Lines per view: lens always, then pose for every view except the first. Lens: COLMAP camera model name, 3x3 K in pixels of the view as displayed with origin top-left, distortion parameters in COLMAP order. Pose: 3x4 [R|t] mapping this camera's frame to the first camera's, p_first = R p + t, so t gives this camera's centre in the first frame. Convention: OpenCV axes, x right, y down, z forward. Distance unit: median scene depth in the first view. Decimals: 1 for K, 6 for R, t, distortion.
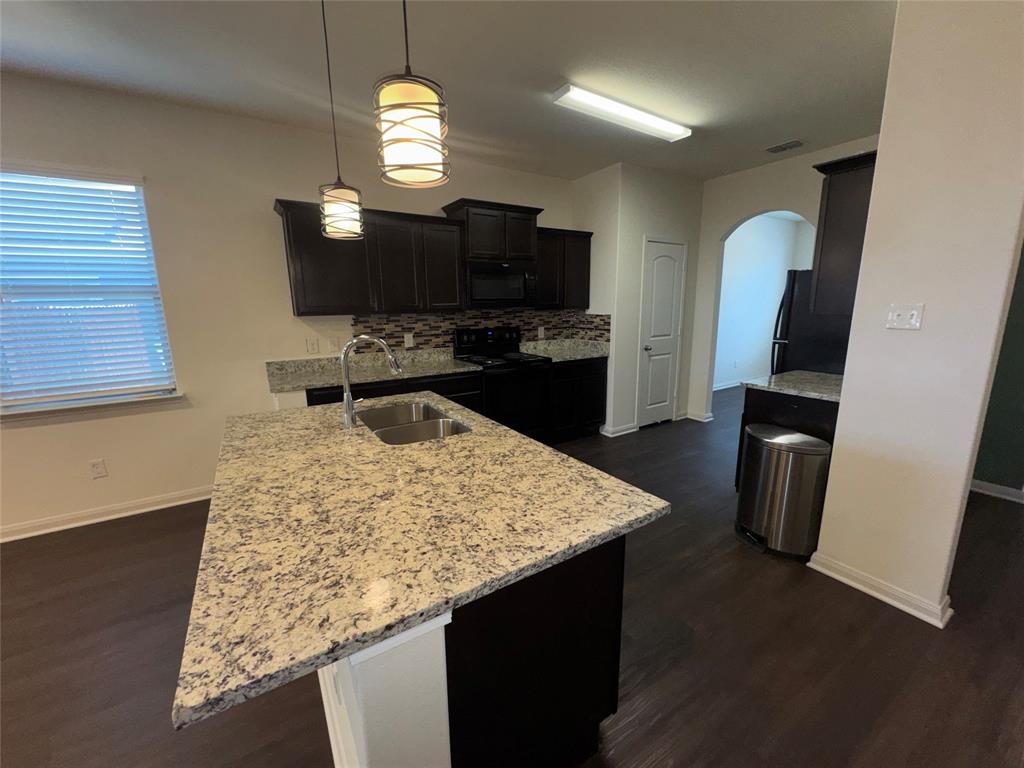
lens RADIAL K [[408.4, 0, 512.0], [0, 408.4, 384.0], [0, 0, 1]] dist [-0.002760, -0.000006]
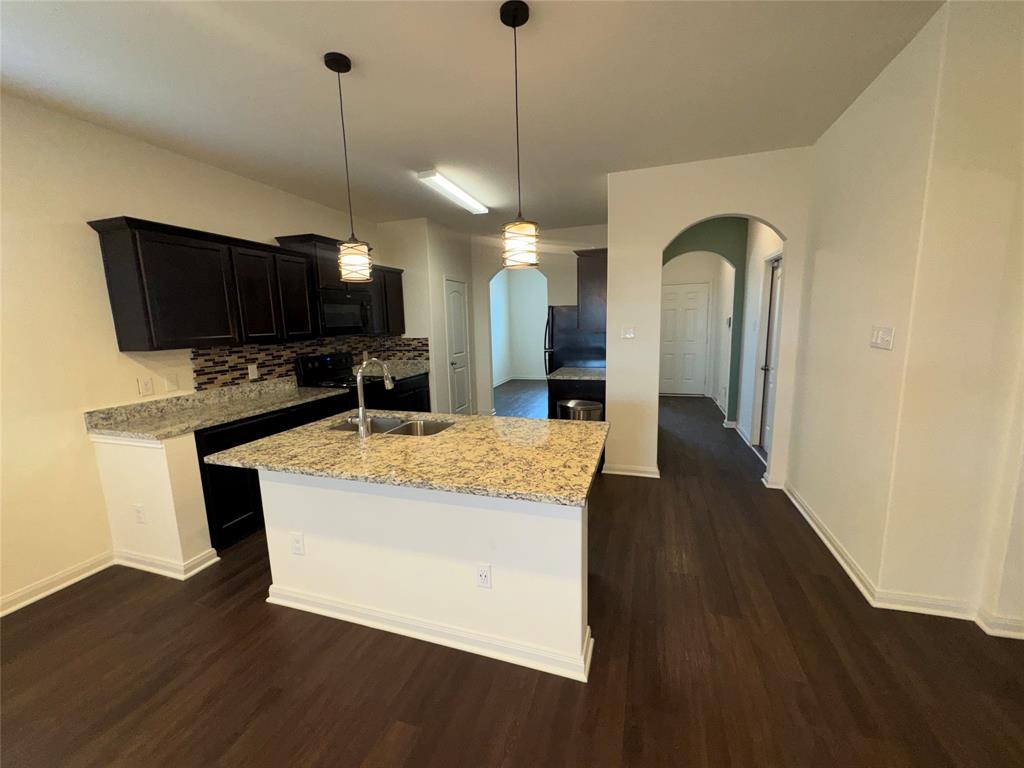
lens RADIAL K [[408.4, 0, 512.0], [0, 408.4, 384.0], [0, 0, 1]] dist [-0.002760, -0.000006]
pose [[0.771989, -0.105333, 0.626847, -0.438506], [0.140262, 0.990094, -0.006367, 0.012674], [-0.619967, 0.092838, 0.779116, -0.118505]]
